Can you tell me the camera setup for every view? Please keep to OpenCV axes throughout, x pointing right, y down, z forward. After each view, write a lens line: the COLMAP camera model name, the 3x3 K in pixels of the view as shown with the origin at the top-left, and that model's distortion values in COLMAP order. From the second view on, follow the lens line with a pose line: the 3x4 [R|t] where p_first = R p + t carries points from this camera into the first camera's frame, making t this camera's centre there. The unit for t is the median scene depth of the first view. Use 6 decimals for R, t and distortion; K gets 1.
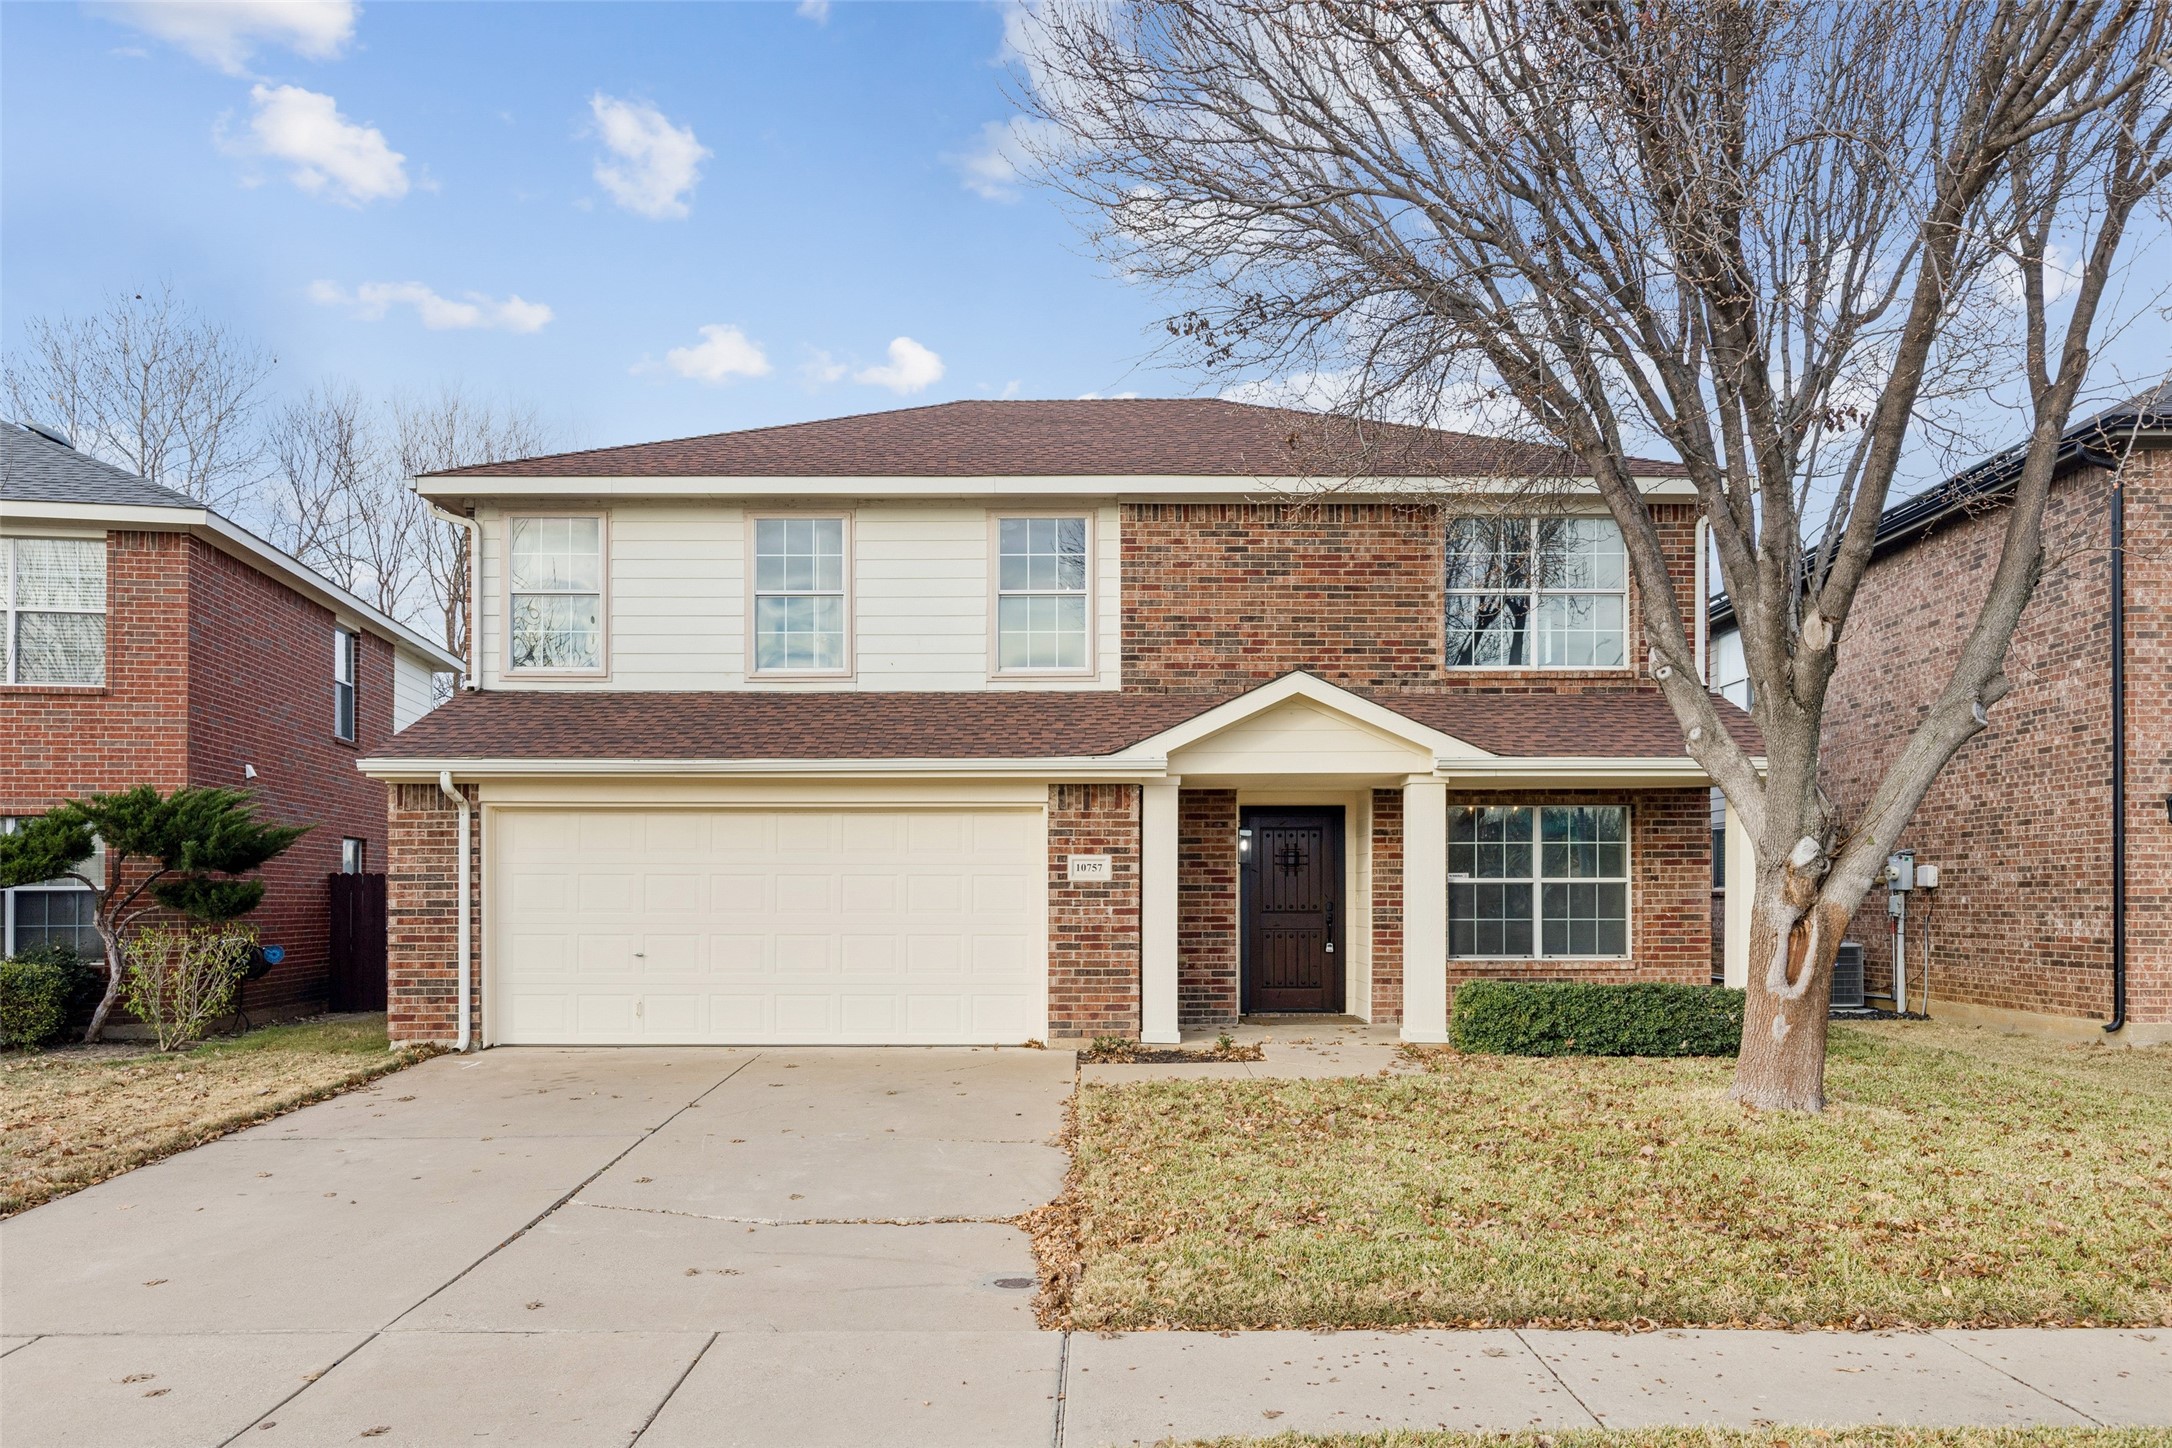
lens RADIAL K [[1409.6, 0, 1086.1], [0, 1409.6, 717.3], [0, 0, 1]] dist [0.008479, 0.000378]
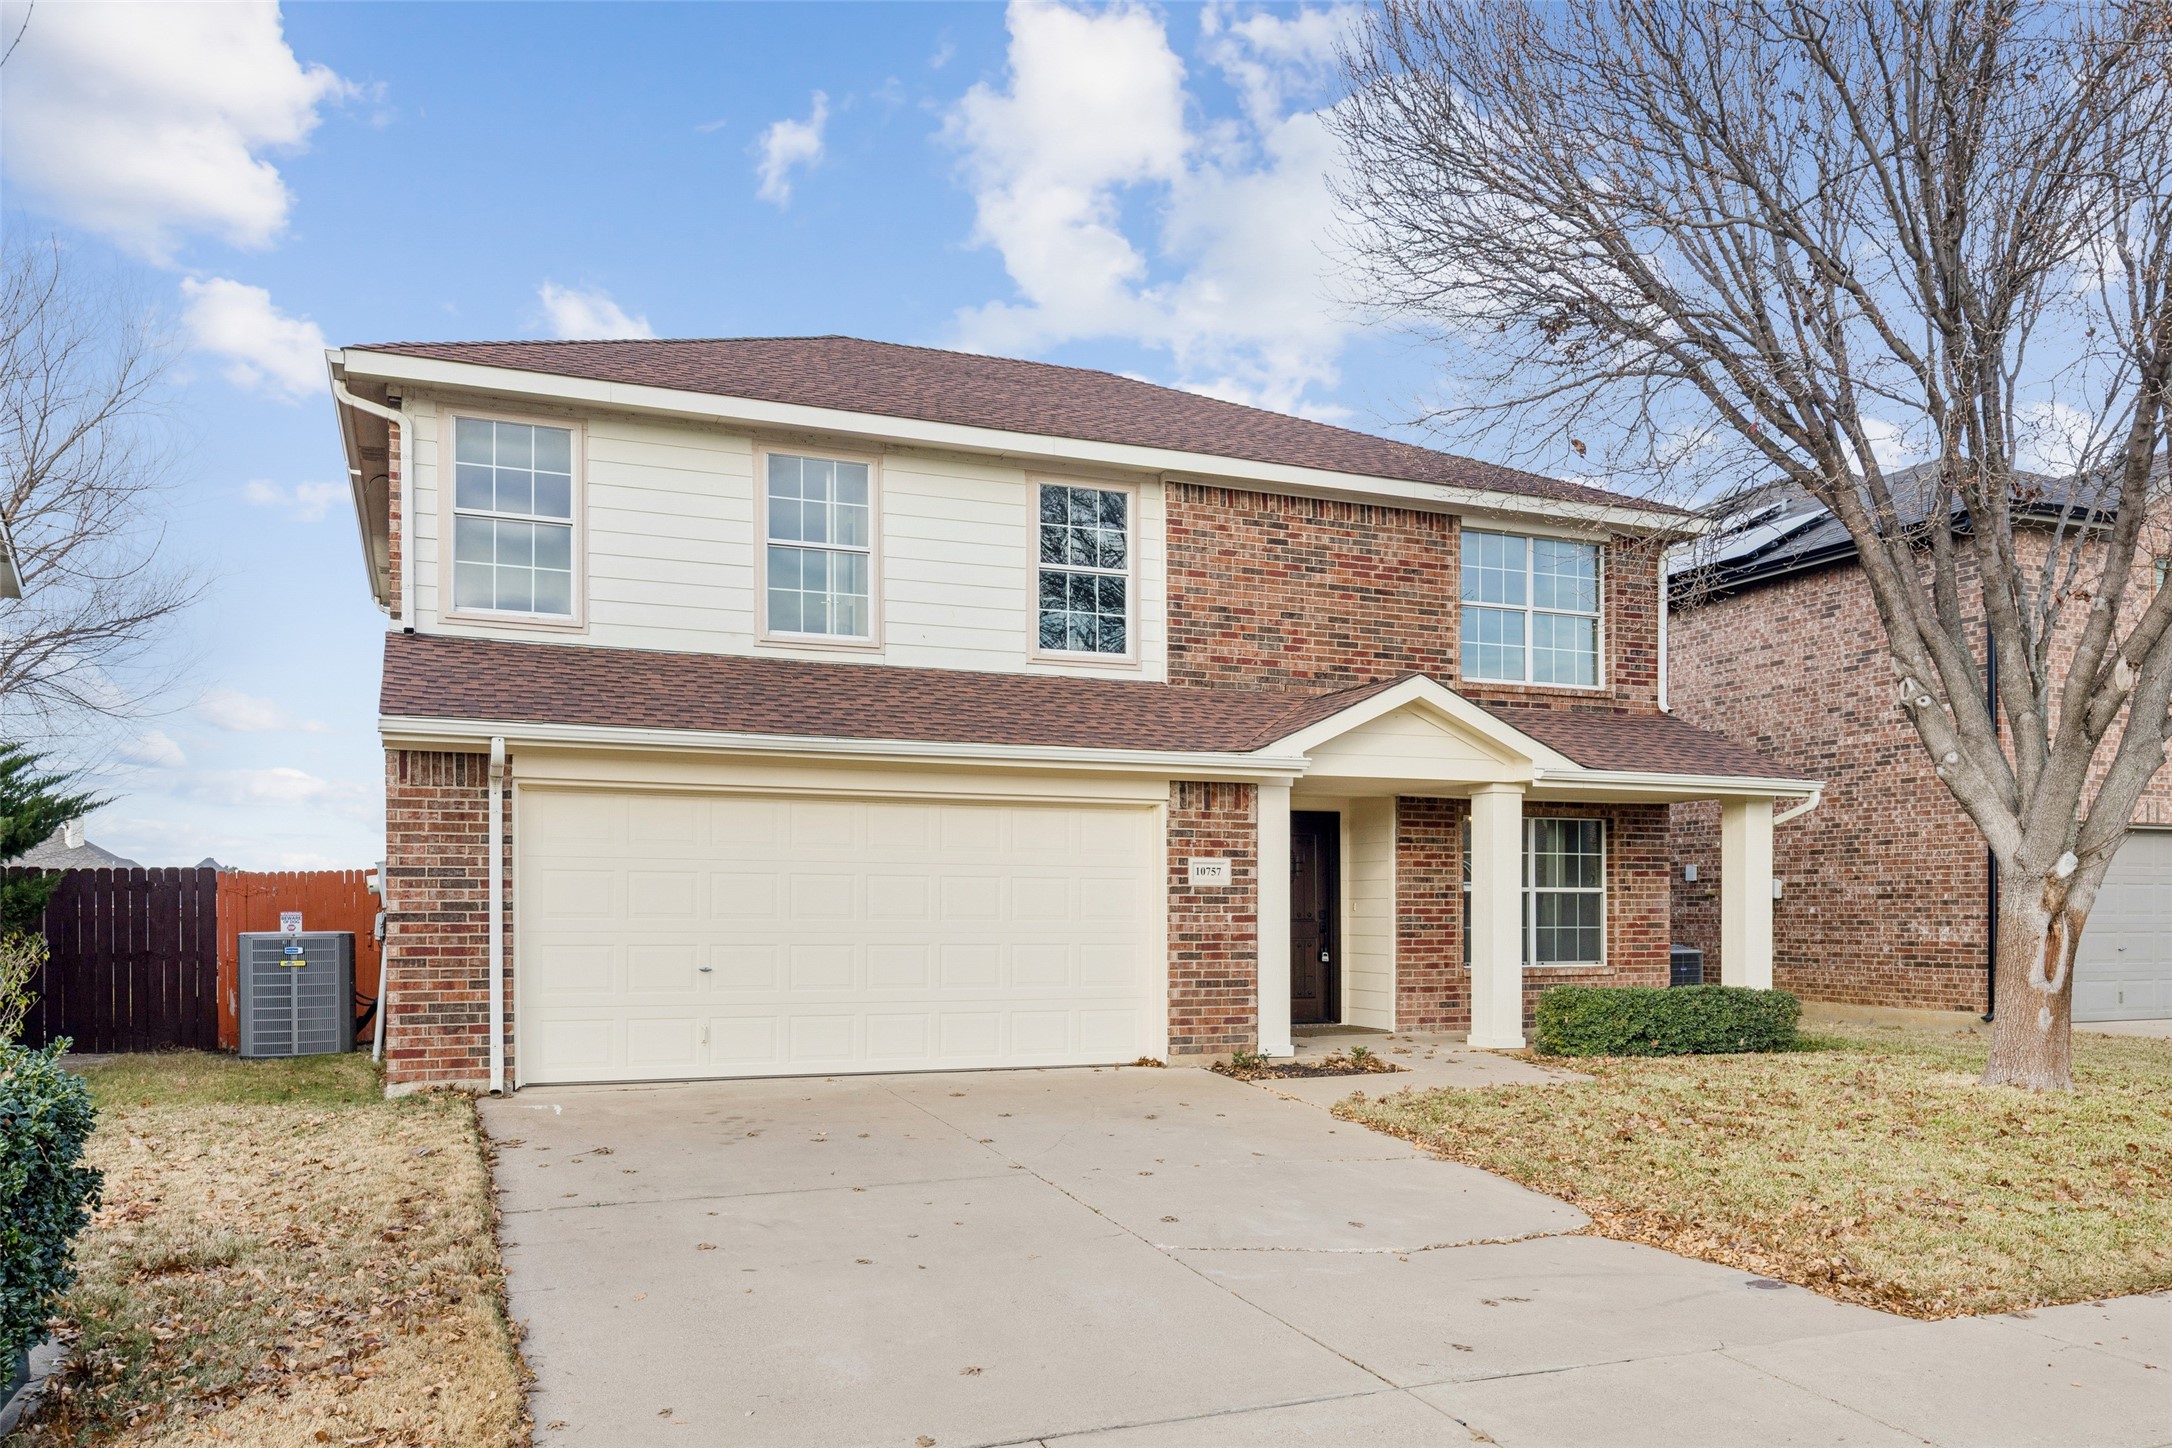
lens RADIAL K [[1542.5, 0, 1086.1], [0, 1542.5, 723.0], [0, 0, 1]] dist [0.002716, 0.003460]
pose [[0.929401, 0.048464, 0.365876, -0.433439], [-0.050857, 0.998701, -0.003100, 0.015181], [-0.365551, -0.015726, 0.930659, 0.078580]]
